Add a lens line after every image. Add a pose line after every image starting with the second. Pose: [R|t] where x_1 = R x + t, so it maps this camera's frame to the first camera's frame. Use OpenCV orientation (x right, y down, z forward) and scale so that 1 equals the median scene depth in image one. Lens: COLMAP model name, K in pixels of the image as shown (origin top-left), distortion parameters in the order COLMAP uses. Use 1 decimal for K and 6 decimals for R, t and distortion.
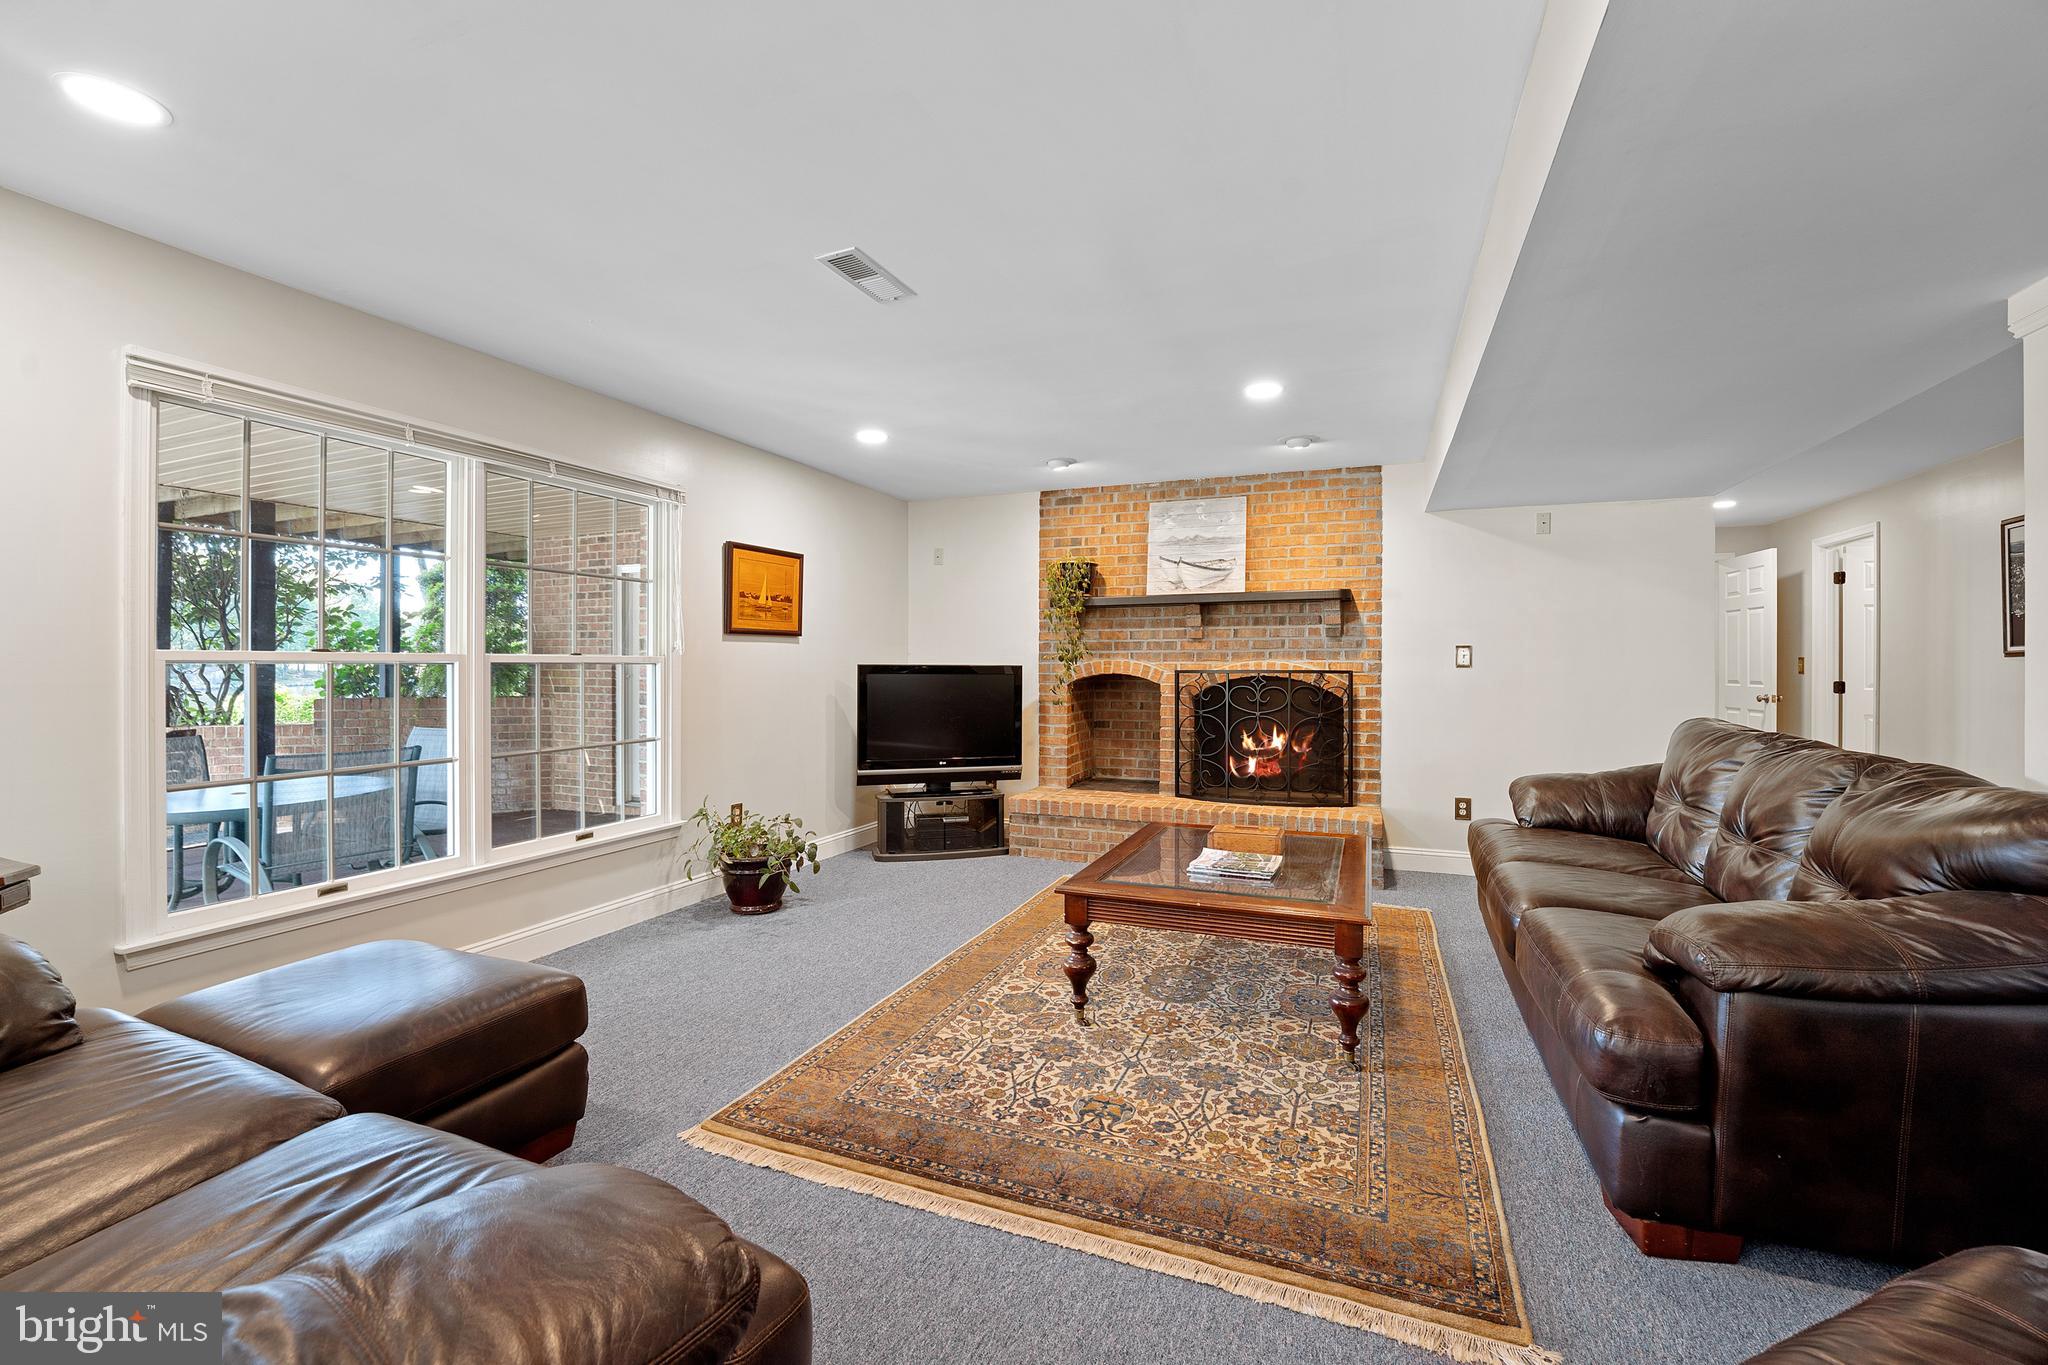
lens RADIAL K [[831.3, 0, 1034.8], [0, 831.3, 673.3], [0, 0, 1]] dist [-0.026246, 0.000157]
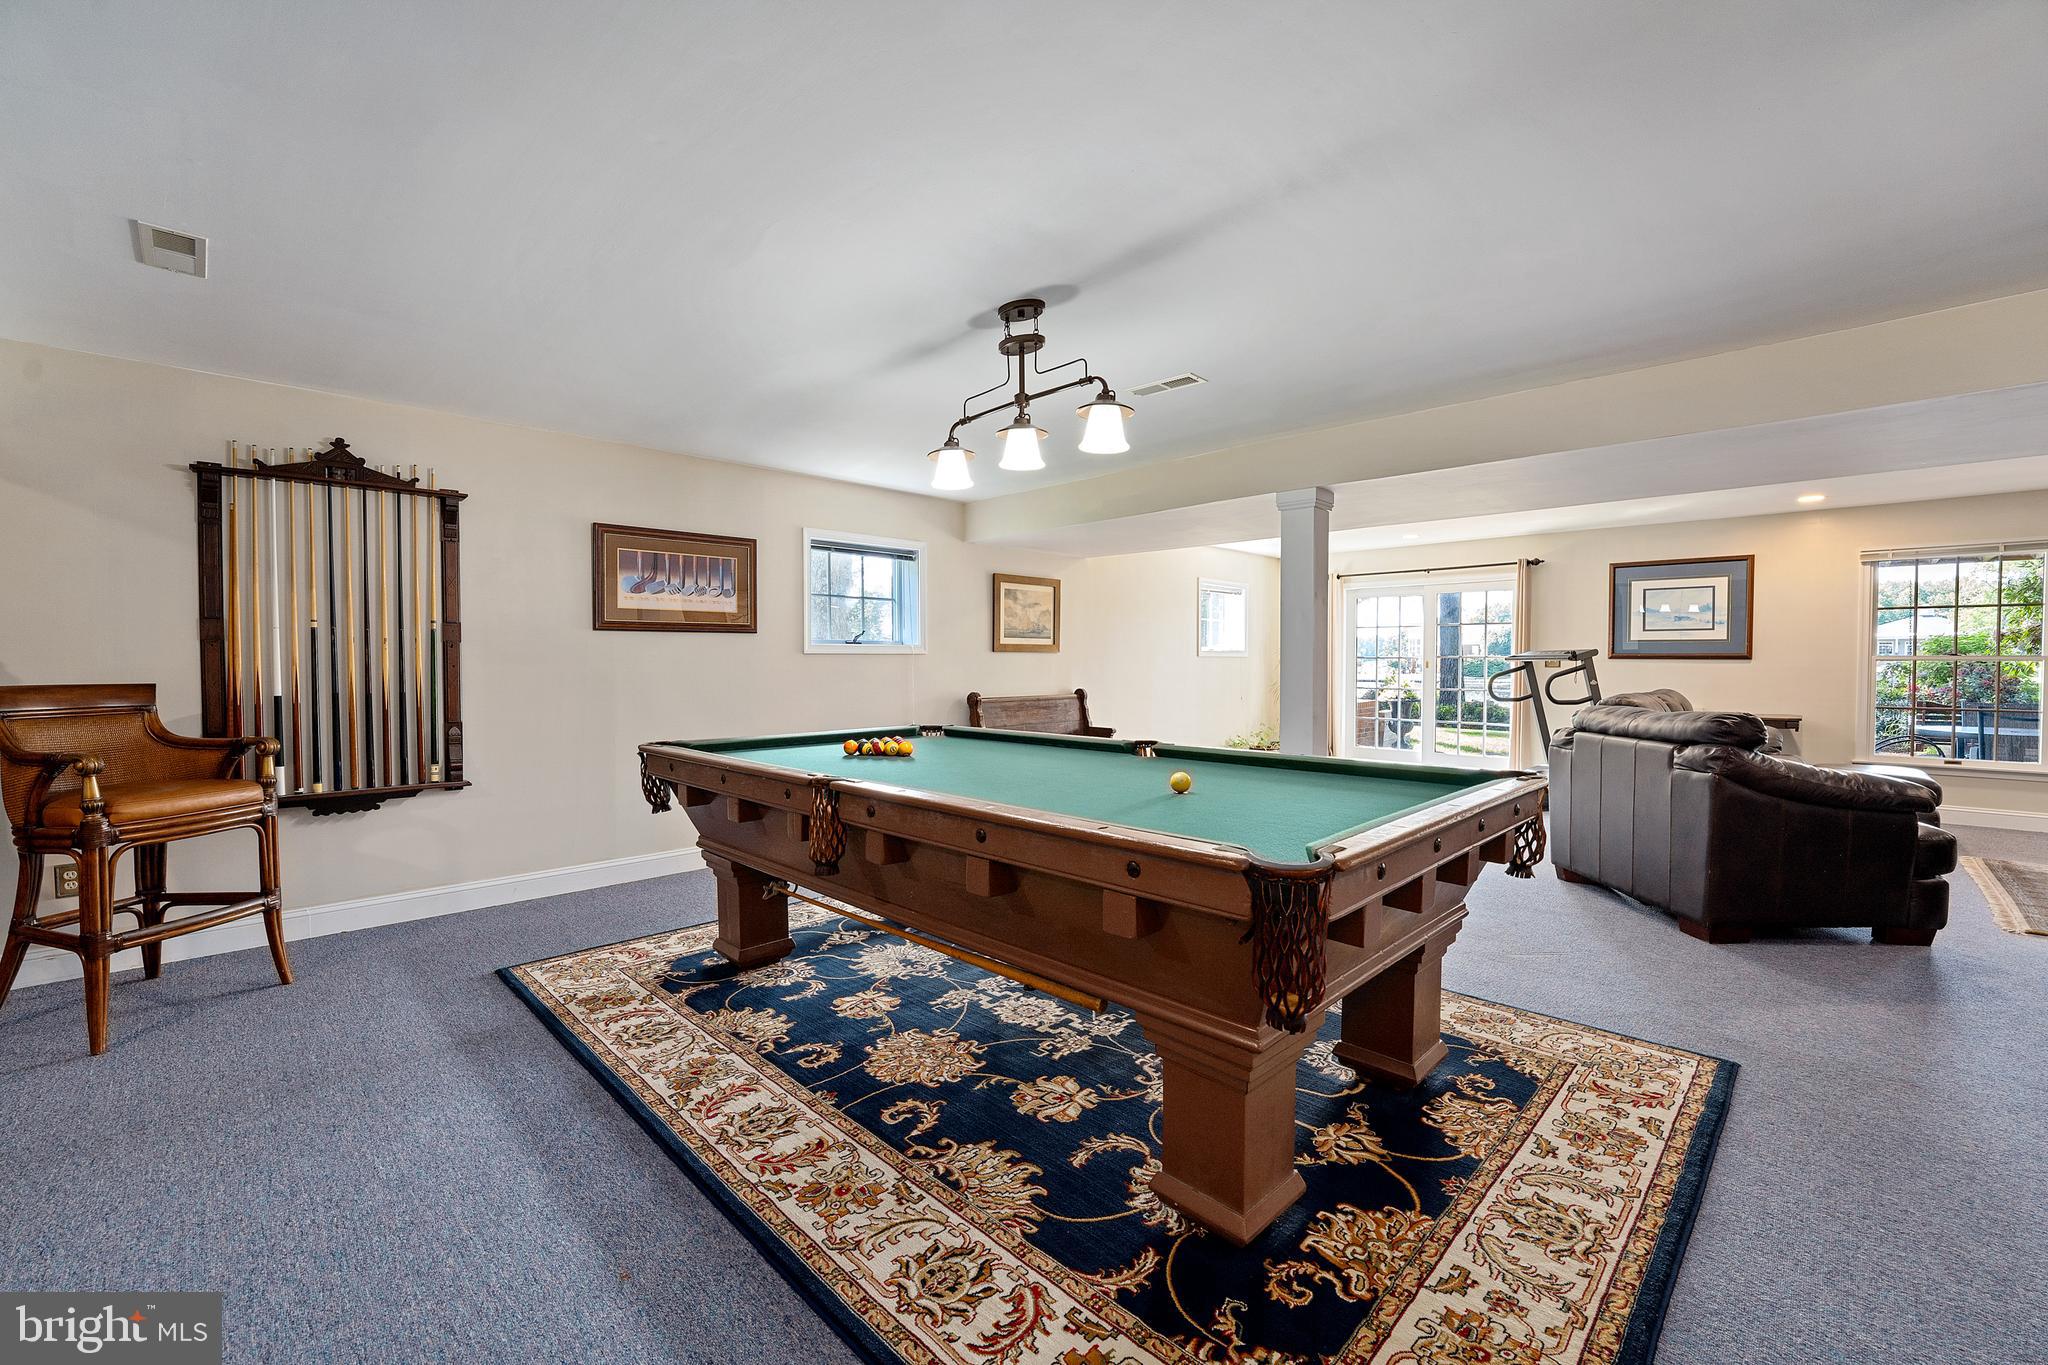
lens RADIAL K [[831.3, 0, 1034.8], [0, 831.3, 673.3], [0, 0, 1]] dist [-0.026246, 0.000157]
pose [[-0.393602, 0.013353, -0.919184, 1.097544], [-0.014529, 0.999679, 0.020744, 0.005966], [0.919166, 0.021520, -0.393282, -0.228789]]
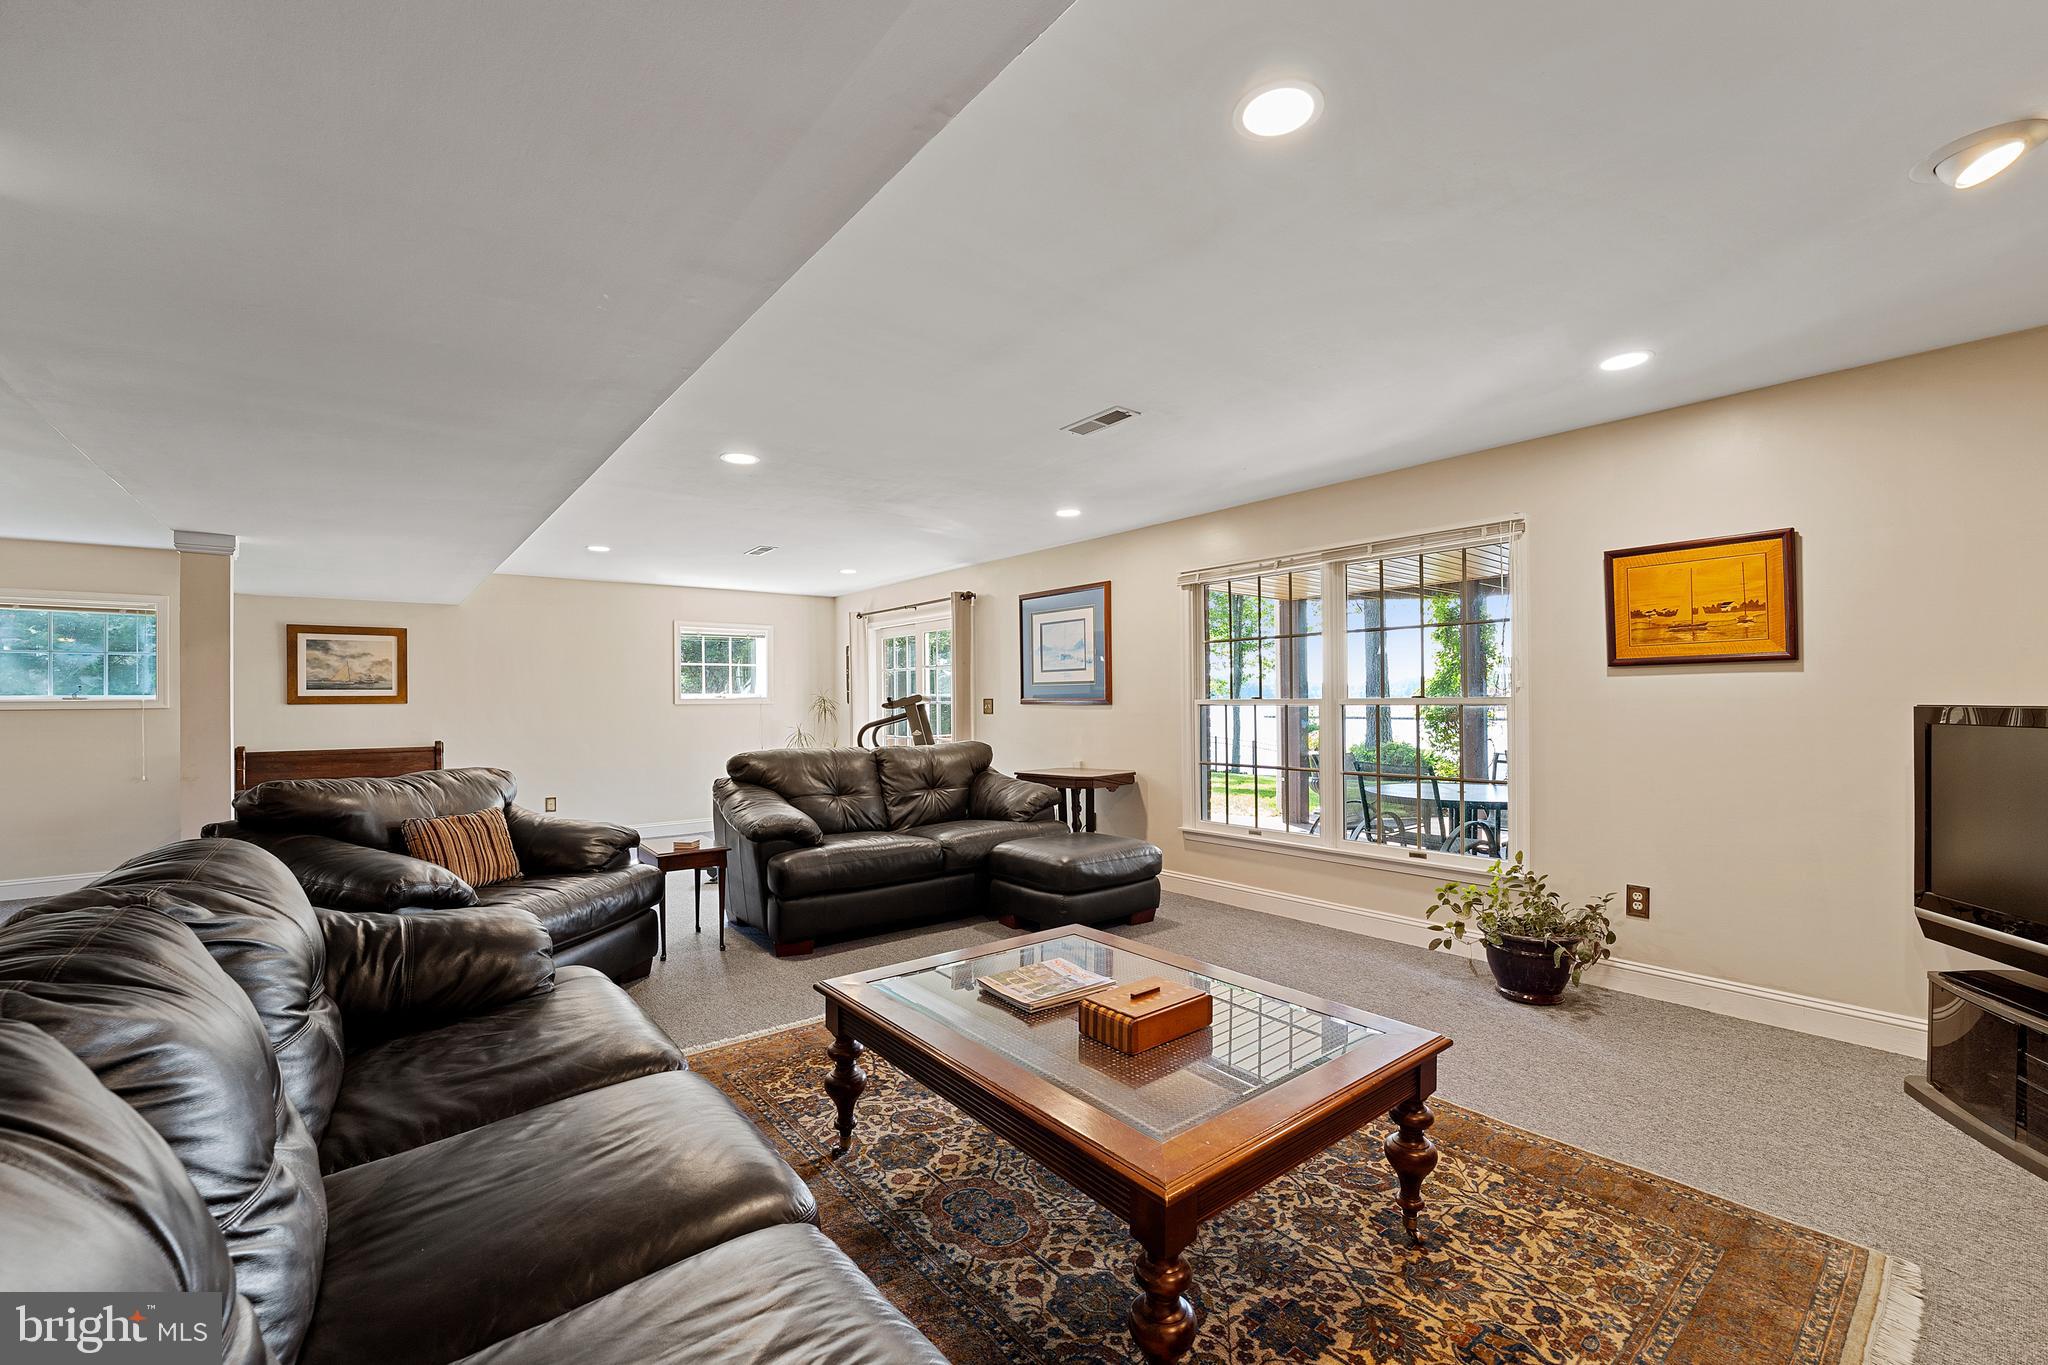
lens RADIAL K [[845.7, 0, 1035.0], [0, 845.7, 693.1], [0, 0, 1]] dist [-0.027168, 0.000033]
pose [[-0.485735, -0.008034, -0.874069, 0.509465], [-0.004042, 0.999968, -0.006945, -0.012037], [0.874097, 0.000160, -0.485752, 0.760468]]
